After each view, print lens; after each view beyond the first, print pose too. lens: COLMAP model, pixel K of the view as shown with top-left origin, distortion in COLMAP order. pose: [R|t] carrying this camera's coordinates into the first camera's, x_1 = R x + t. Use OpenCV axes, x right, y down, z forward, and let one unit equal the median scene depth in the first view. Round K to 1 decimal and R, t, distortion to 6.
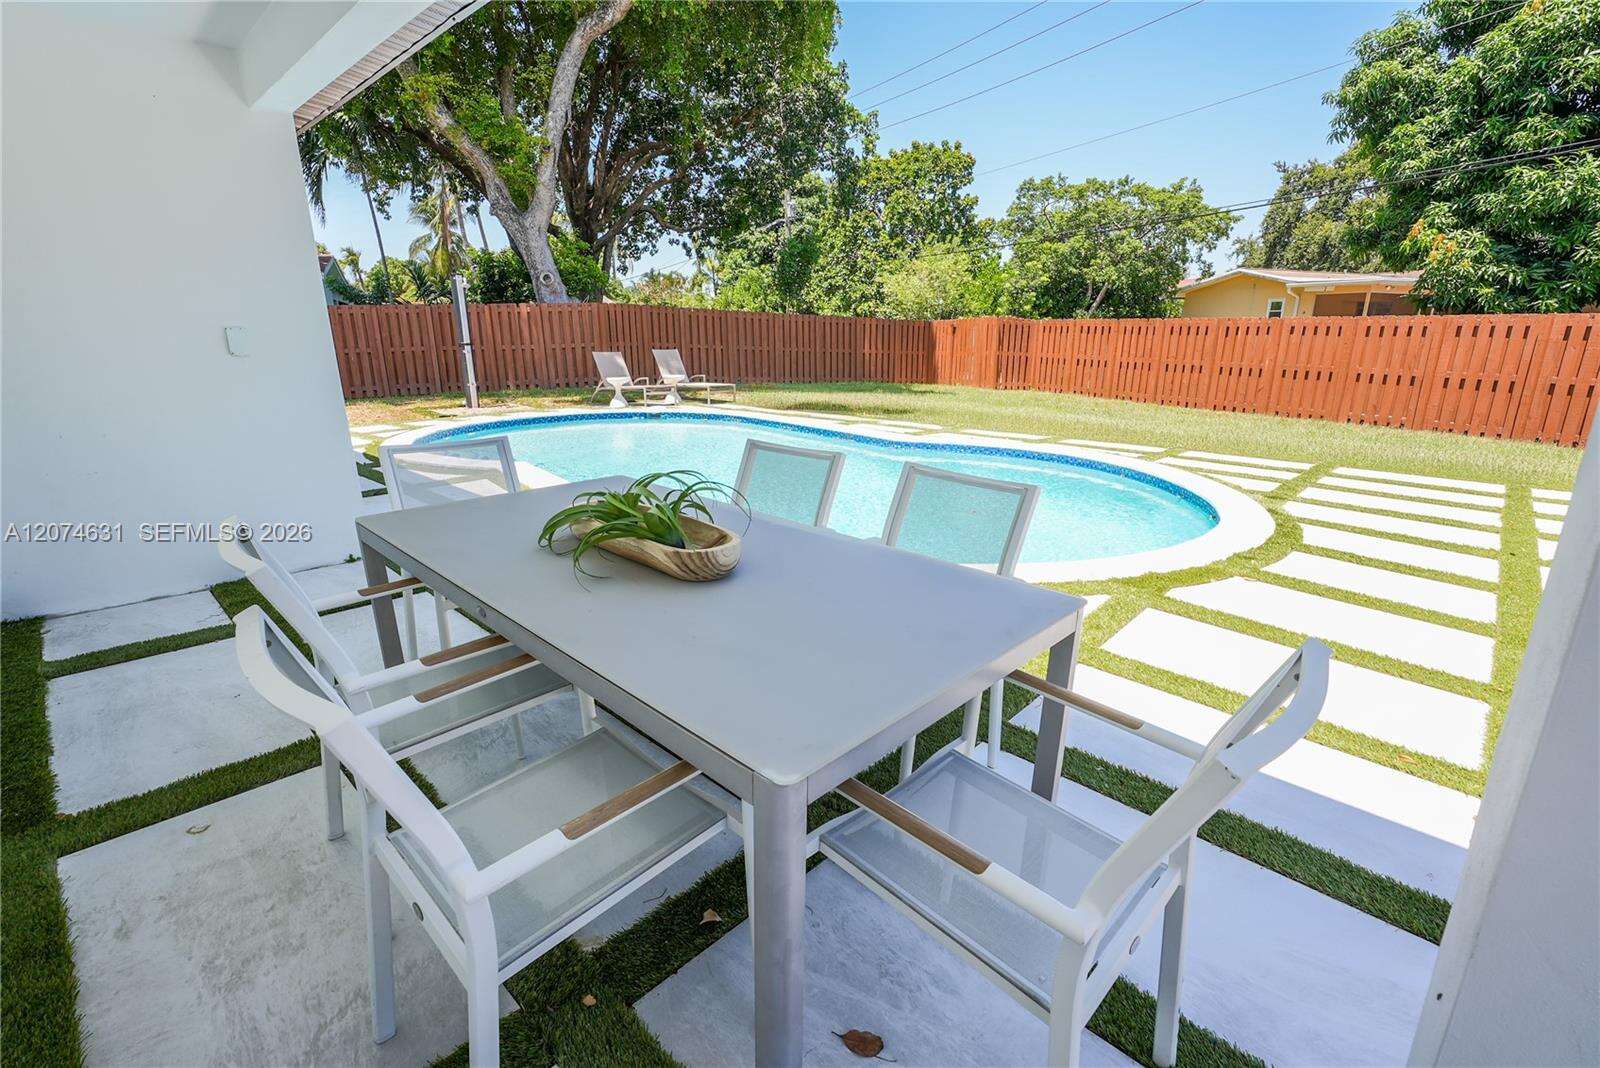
lens RADIAL K [[718.6, 0, 803.2], [0, 718.6, 530.3], [0, 0, 1]] dist [-0.000381, -0.000168]
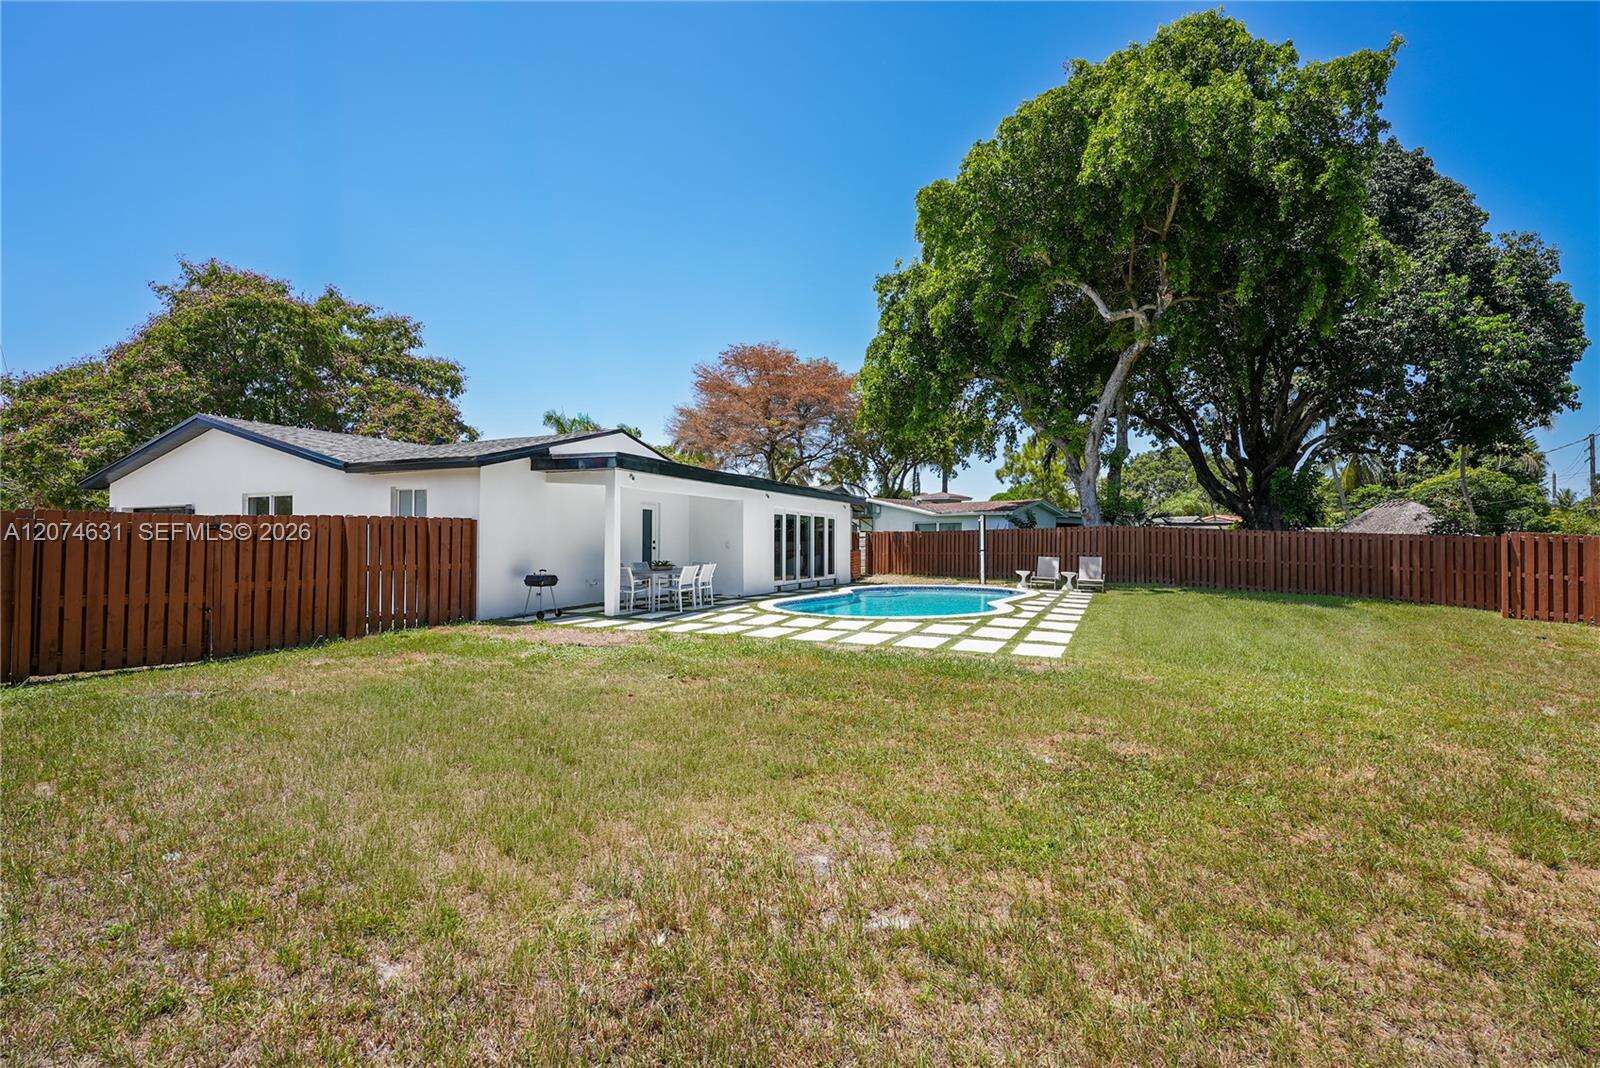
lens RADIAL K [[747.9, 0, 800.0], [0, 747.9, 534.0], [0, 0, 1]] dist [-0.002890, -0.000066]
pose [[0.341987, -0.004240, -0.939695, 0.901399], [-0.259189, 0.960774, -0.098663, 0.010471], [0.903253, 0.277300, 0.327474, -0.054990]]
